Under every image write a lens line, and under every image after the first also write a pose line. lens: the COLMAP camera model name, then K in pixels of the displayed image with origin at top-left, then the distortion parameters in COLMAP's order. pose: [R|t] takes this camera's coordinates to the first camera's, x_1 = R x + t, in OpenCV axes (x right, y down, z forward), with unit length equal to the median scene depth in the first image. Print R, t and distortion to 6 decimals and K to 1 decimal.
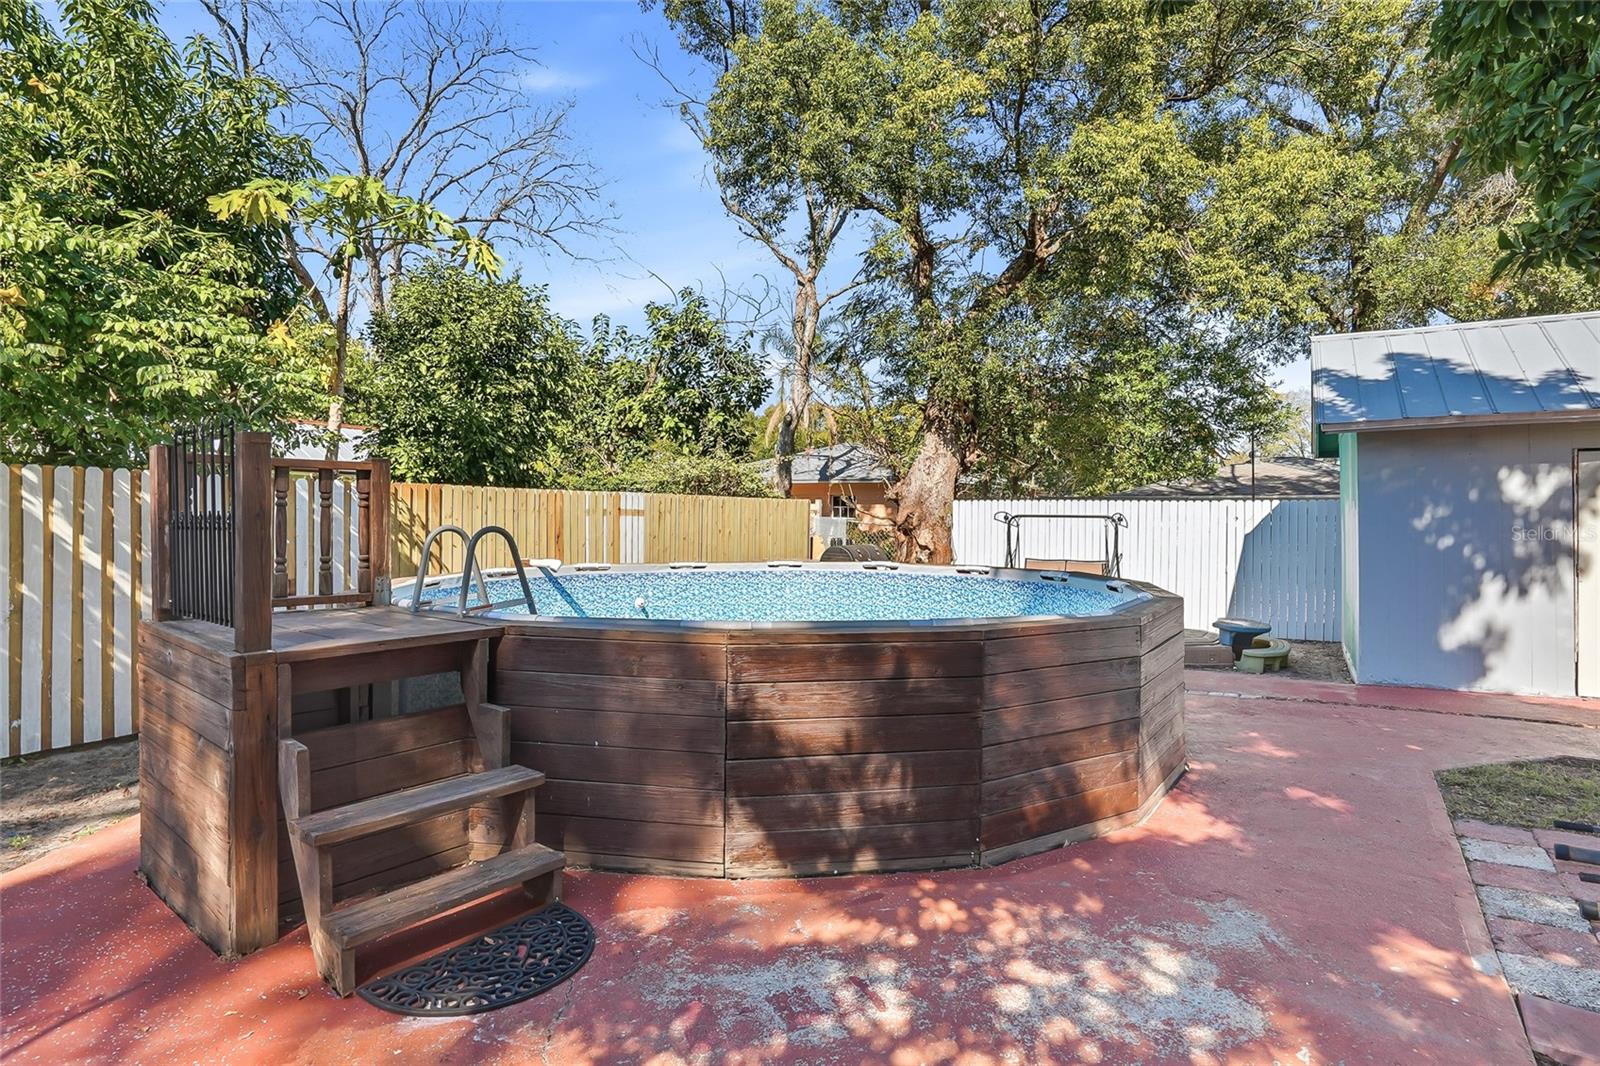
lens RADIAL K [[843.1, 0, 811.3], [0, 843.1, 524.9], [0, 0, 1]] dist [-0.018013, 0.000335]
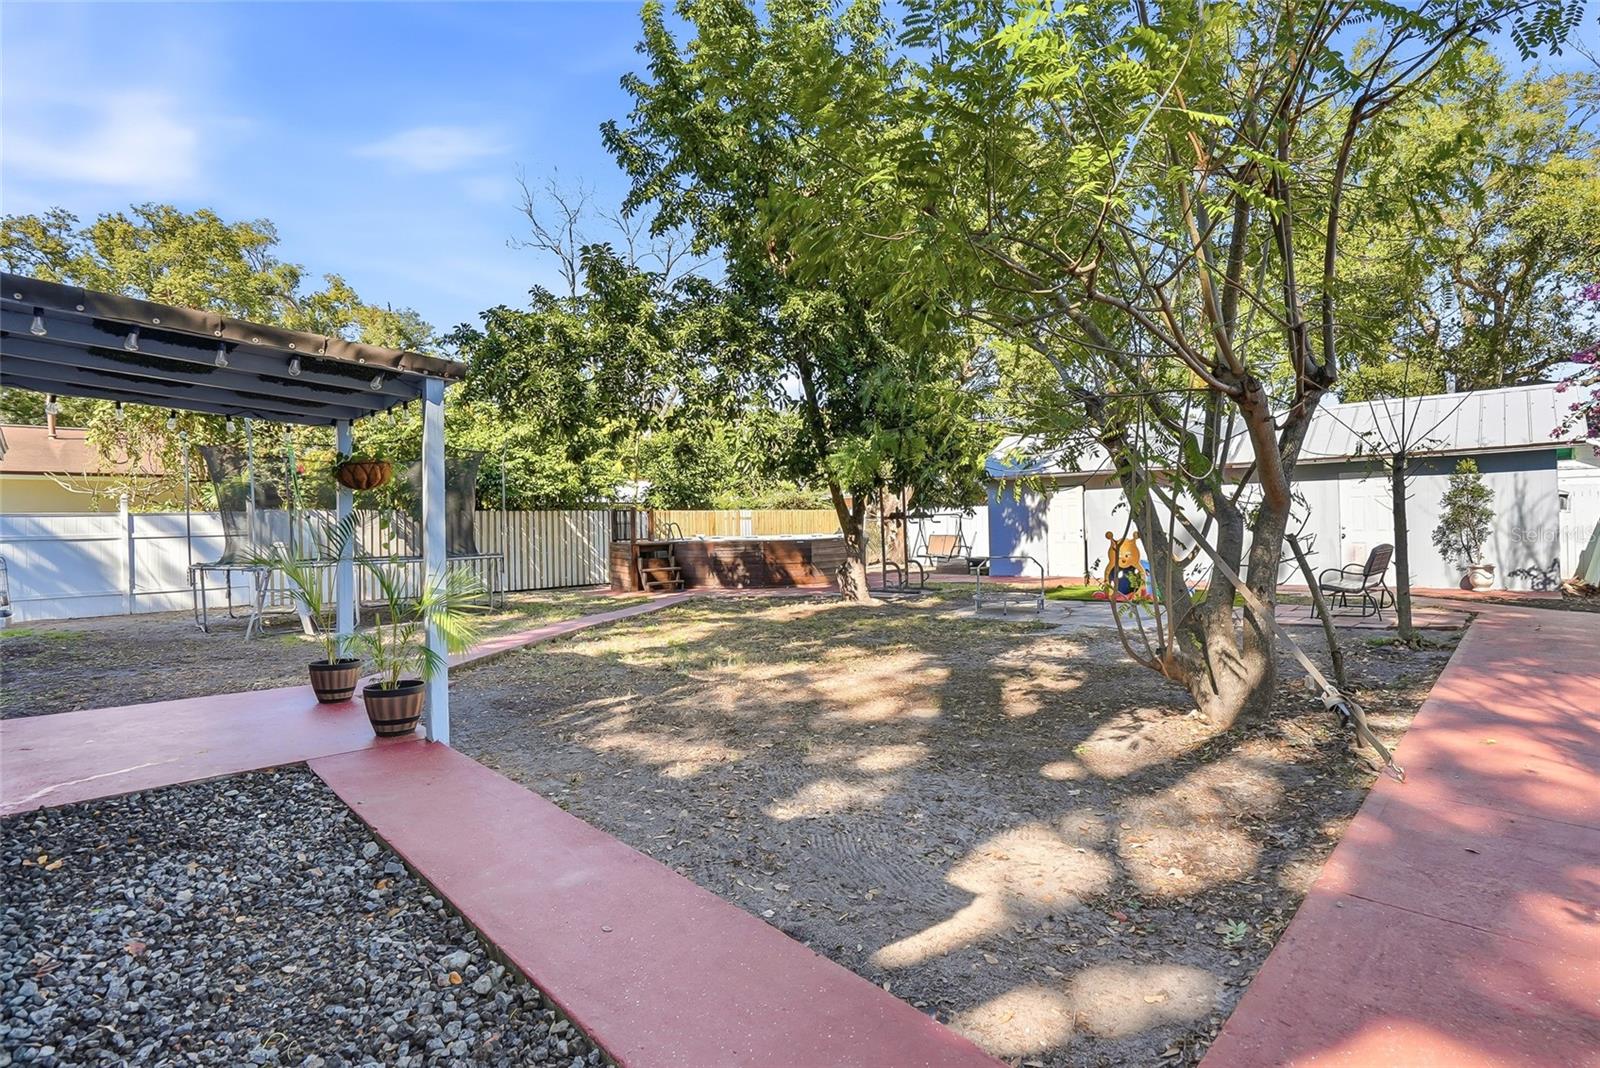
lens RADIAL K [[748.2, 0, 802.2], [0, 748.2, 530.6], [0, 0, 1]] dist [-0.059256, 0.021563]
pose [[0.964212, -0.022176, -0.264204, 0.505118], [0.023427, 0.999724, 0.001587, 0.019896], [0.264096, -0.007720, 0.964466, -1.012875]]
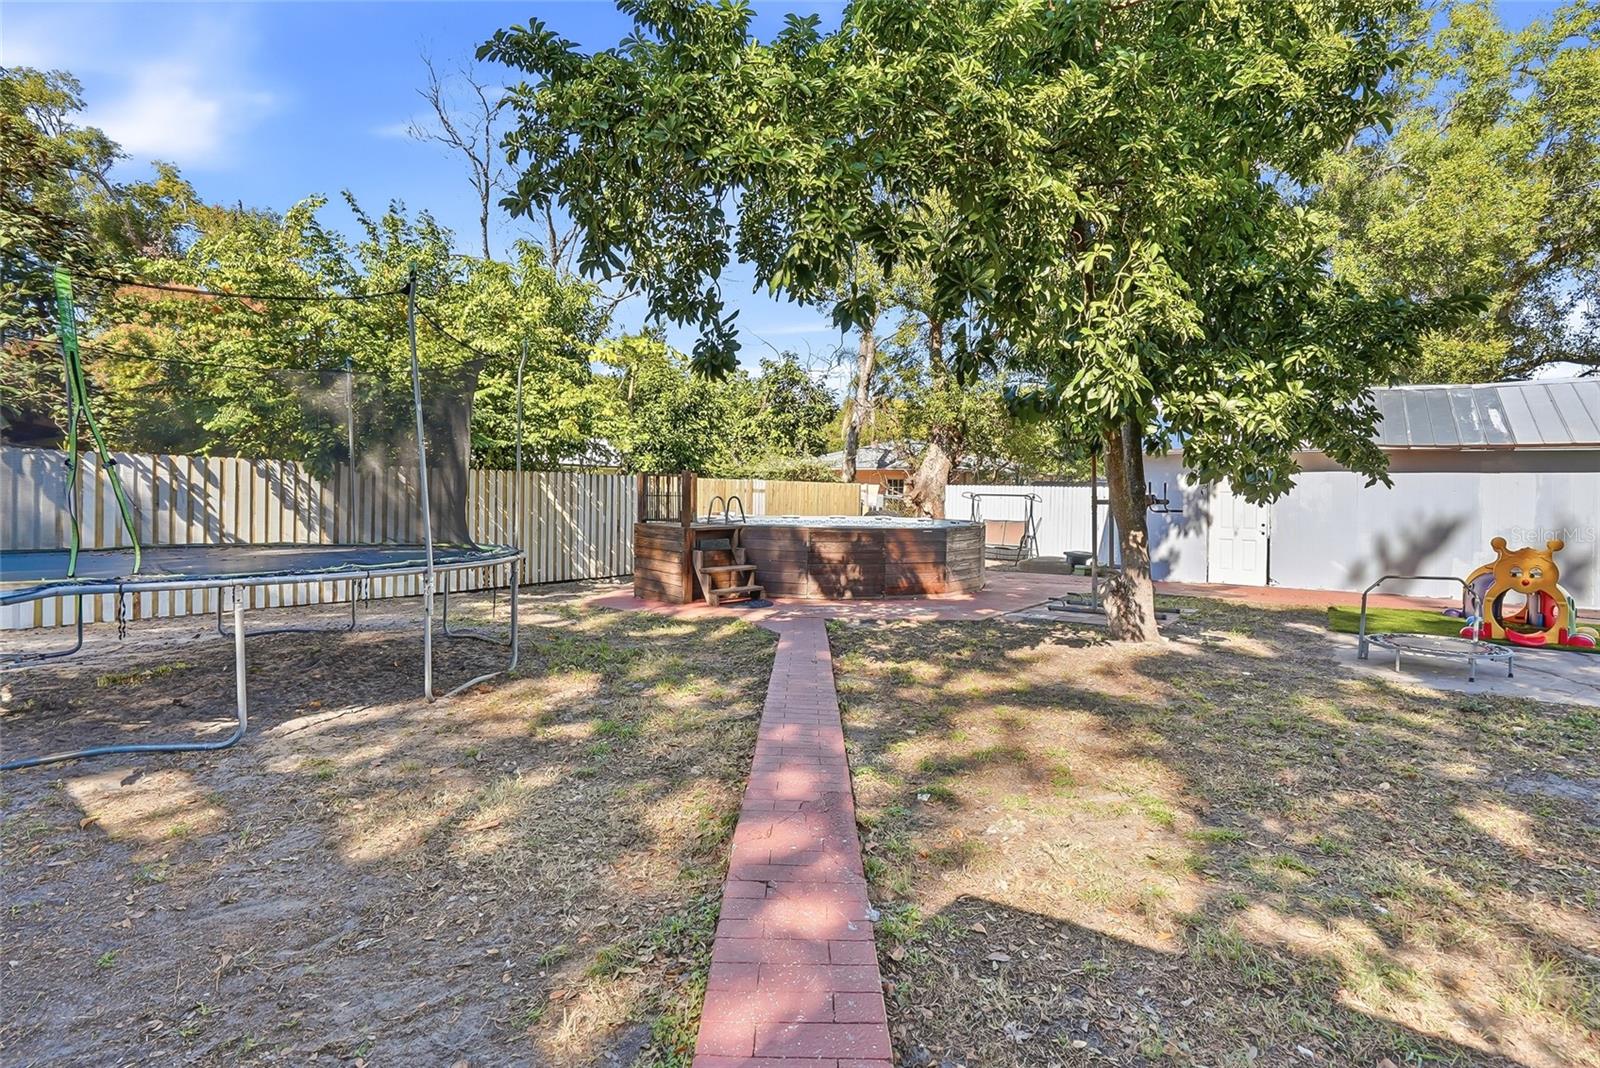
lens RADIAL K [[748.2, 0, 802.2], [0, 748.2, 530.6], [0, 0, 1]] dist [-0.059256, 0.021563]
pose [[0.993769, 0.014353, -0.110533, 0.065077], [-0.009939, 0.999135, 0.040383, 0.005092], [0.111017, -0.039033, 0.993052, -0.621120]]
